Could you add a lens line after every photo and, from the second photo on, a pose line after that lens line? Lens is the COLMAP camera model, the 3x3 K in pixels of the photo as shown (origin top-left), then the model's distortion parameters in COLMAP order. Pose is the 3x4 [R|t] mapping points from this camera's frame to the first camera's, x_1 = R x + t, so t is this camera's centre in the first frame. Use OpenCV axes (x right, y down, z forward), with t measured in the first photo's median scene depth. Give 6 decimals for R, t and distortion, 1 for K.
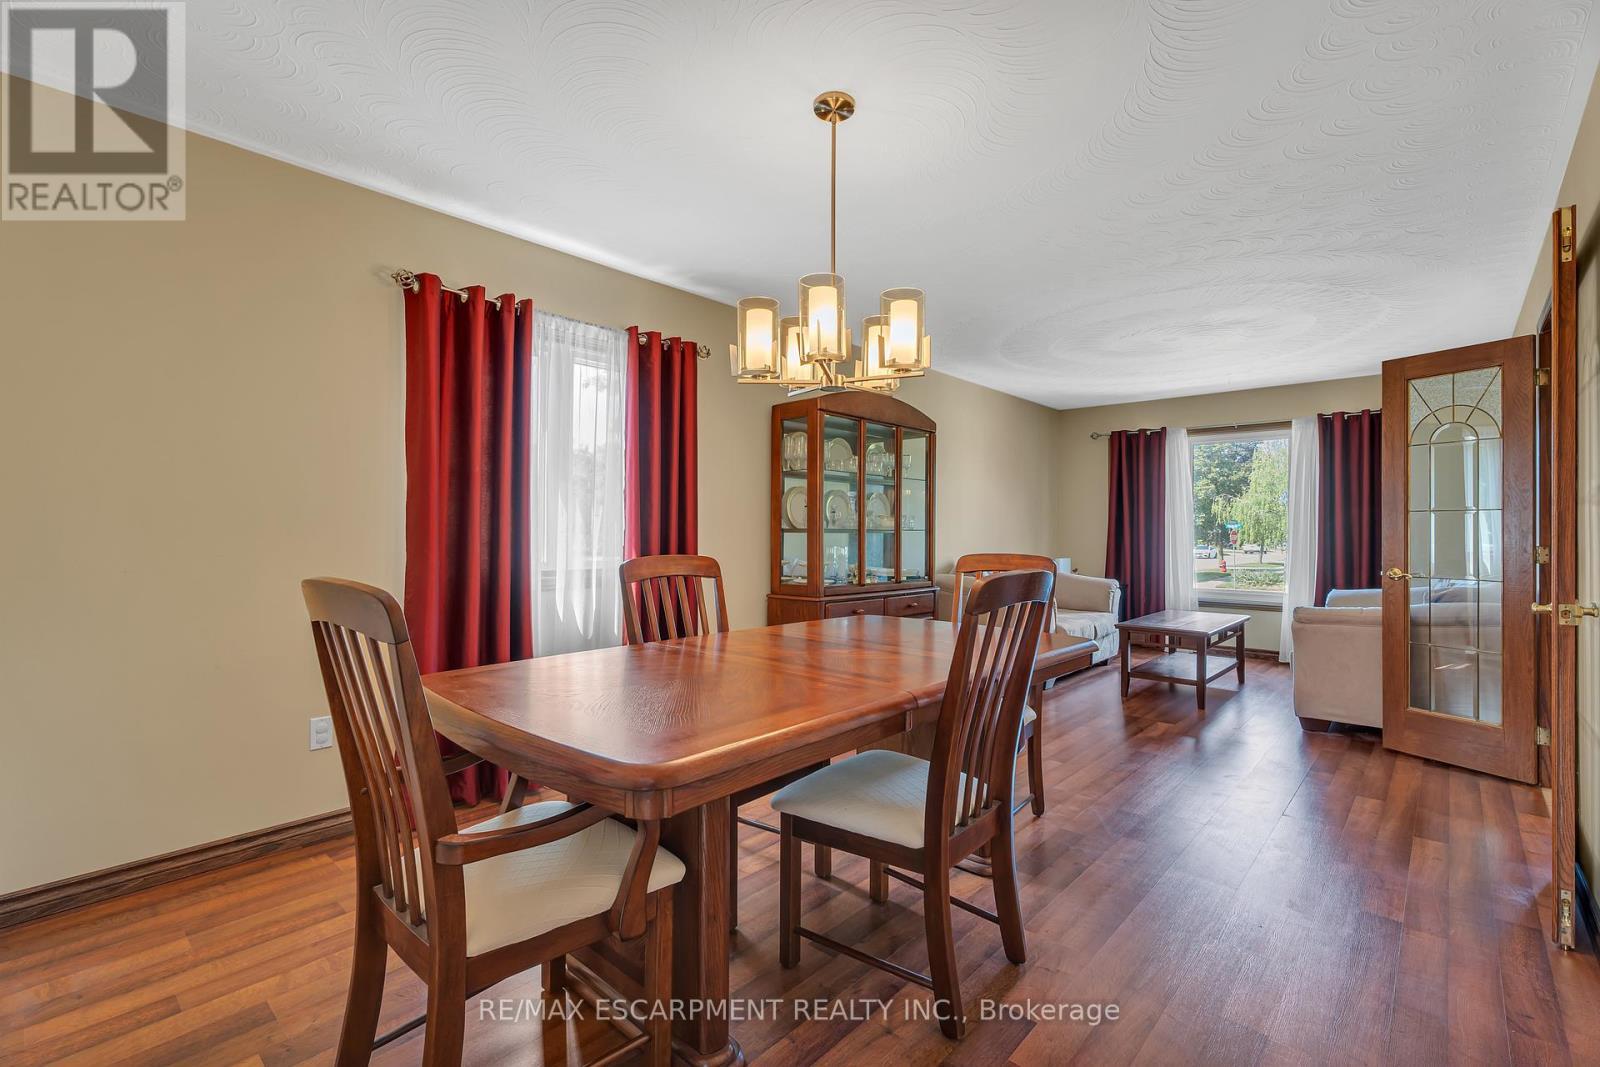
lens RADIAL K [[716.3, 0, 804.5], [0, 716.3, 528.5], [0, 0, 1]] dist [-0.000317, 0.000171]
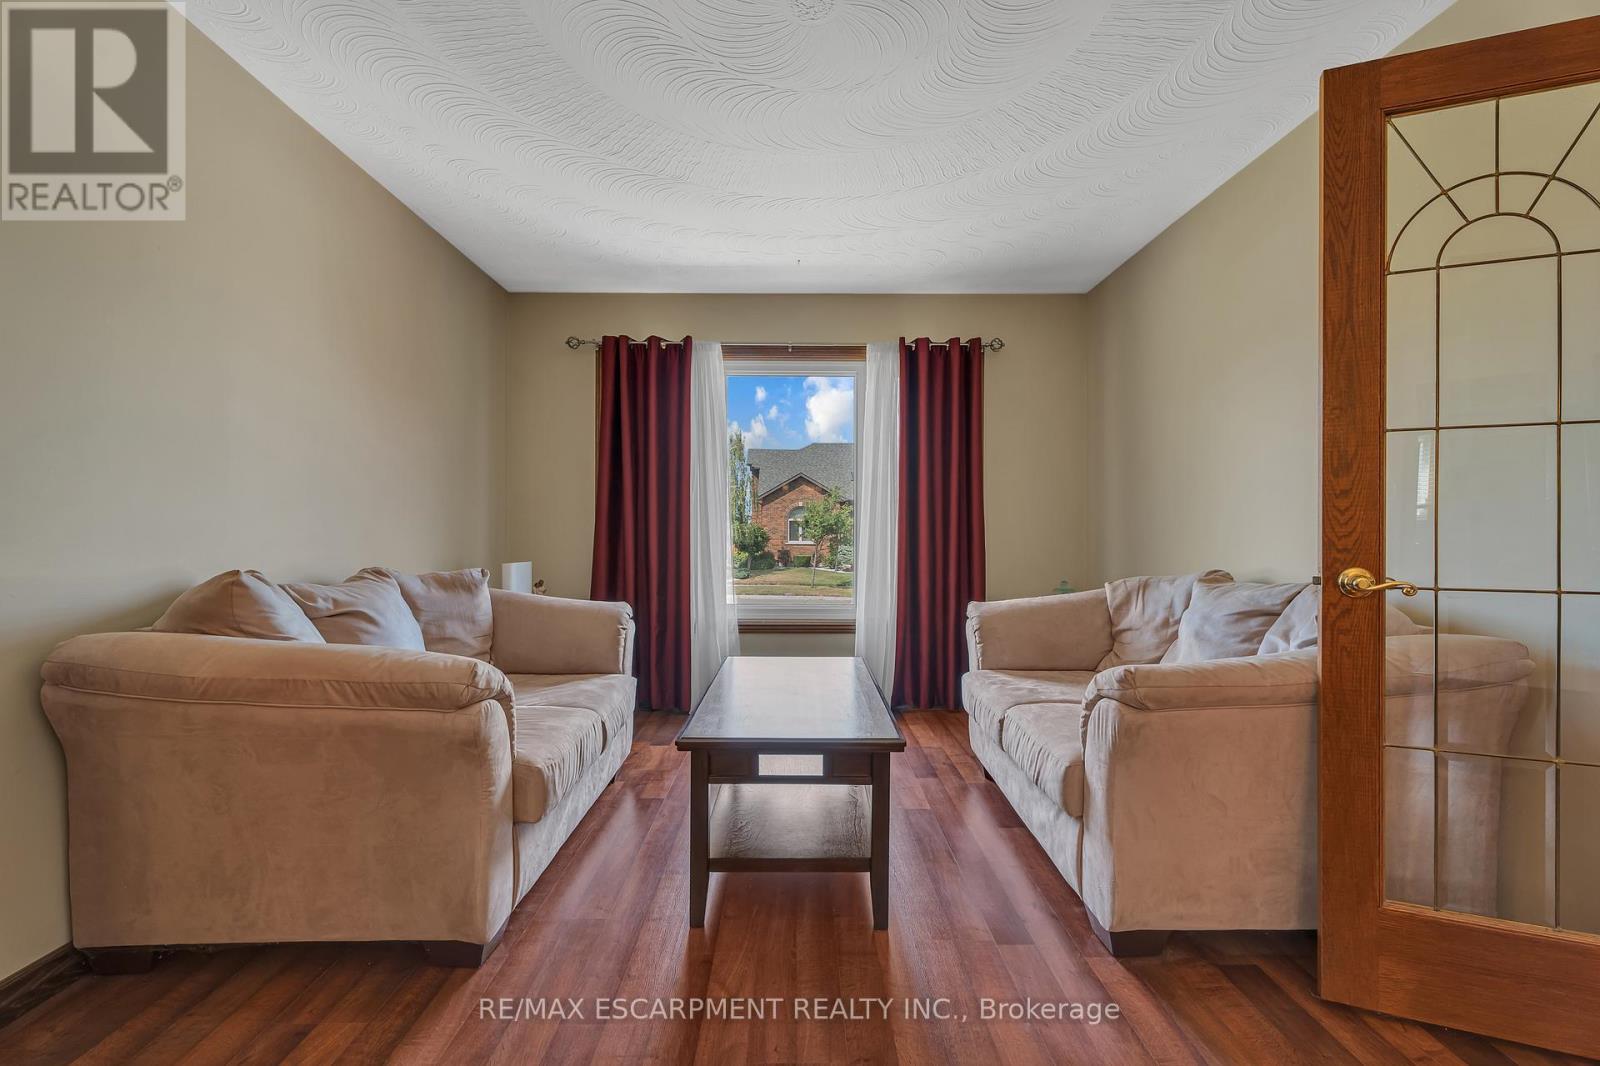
lens RADIAL K [[716.3, 0, 804.5], [0, 716.3, 528.0], [0, 0, 1]] dist [-0.000317, 0.000171]
pose [[0.735627, -0.003149, 0.677380, 0.213727], [0.002723, 0.999995, 0.001691, 0.020821], [-0.677381, 0.000601, 0.735632, 0.629453]]
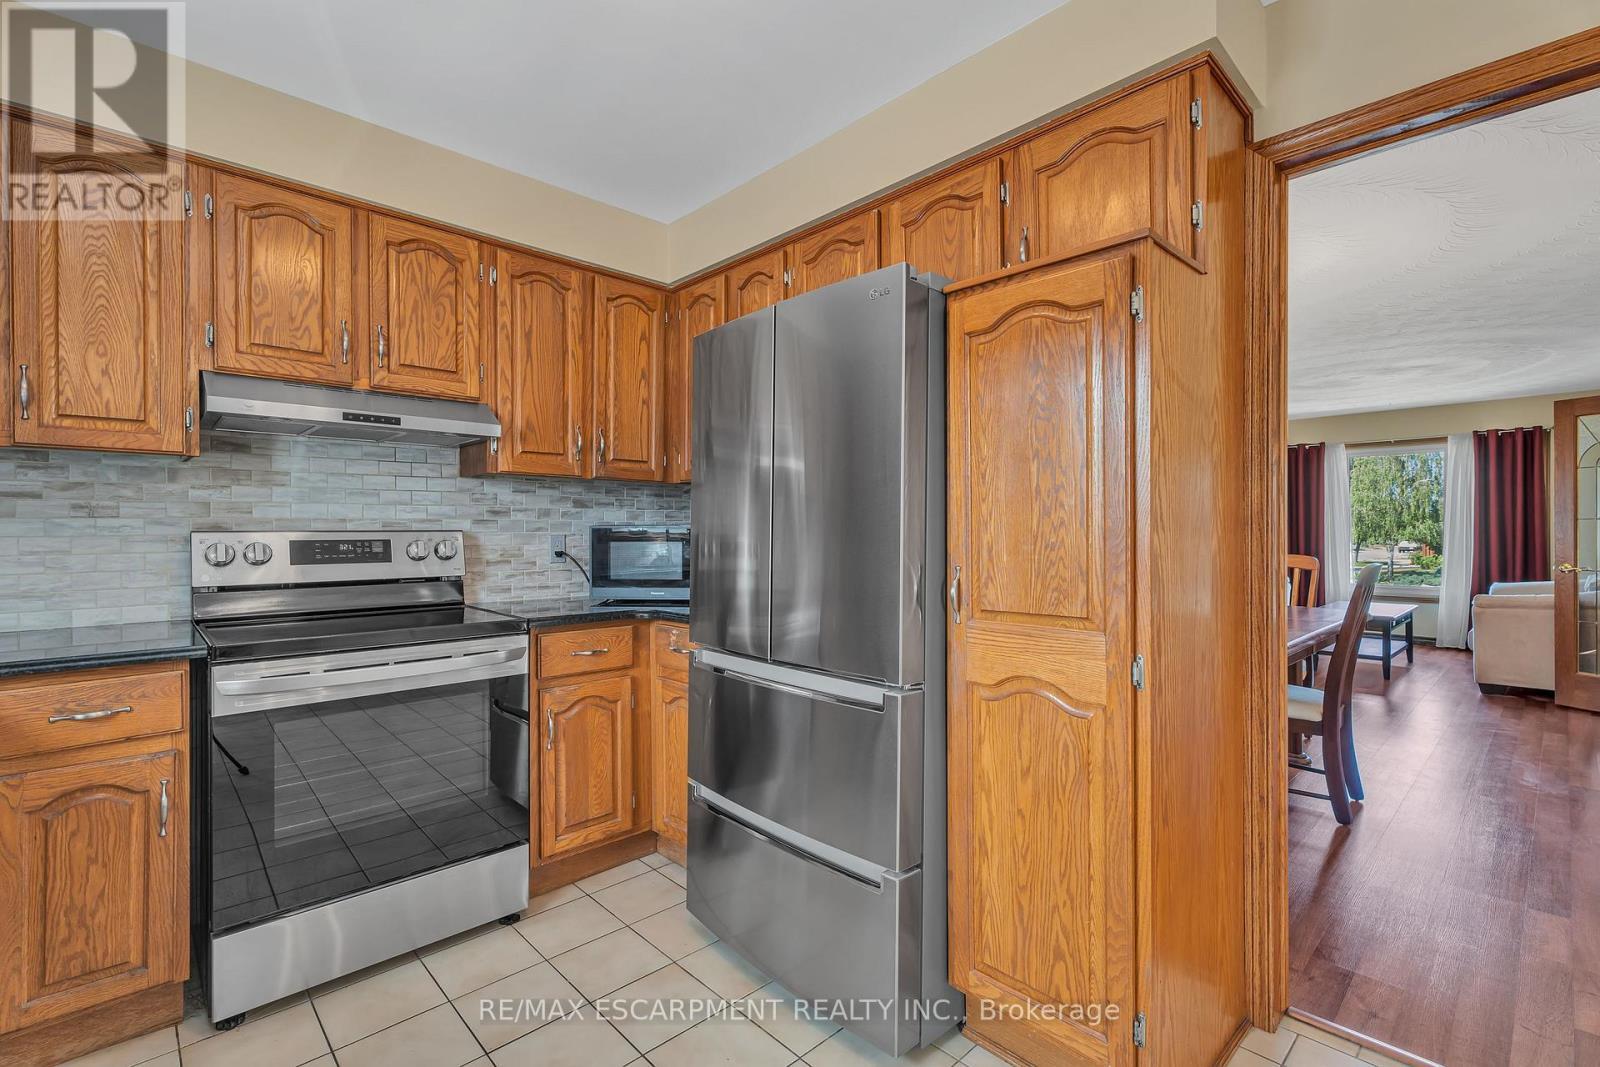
lens RADIAL K [[716.3, 0, 804.5], [0, 716.3, 528.5], [0, 0, 1]] dist [-0.000317, 0.000171]
pose [[0.996323, -0.006109, -0.085464, -0.286225], [0.005980, 0.999981, -0.001759, -0.008975], [0.085473, 0.001241, 0.996340, -0.265557]]
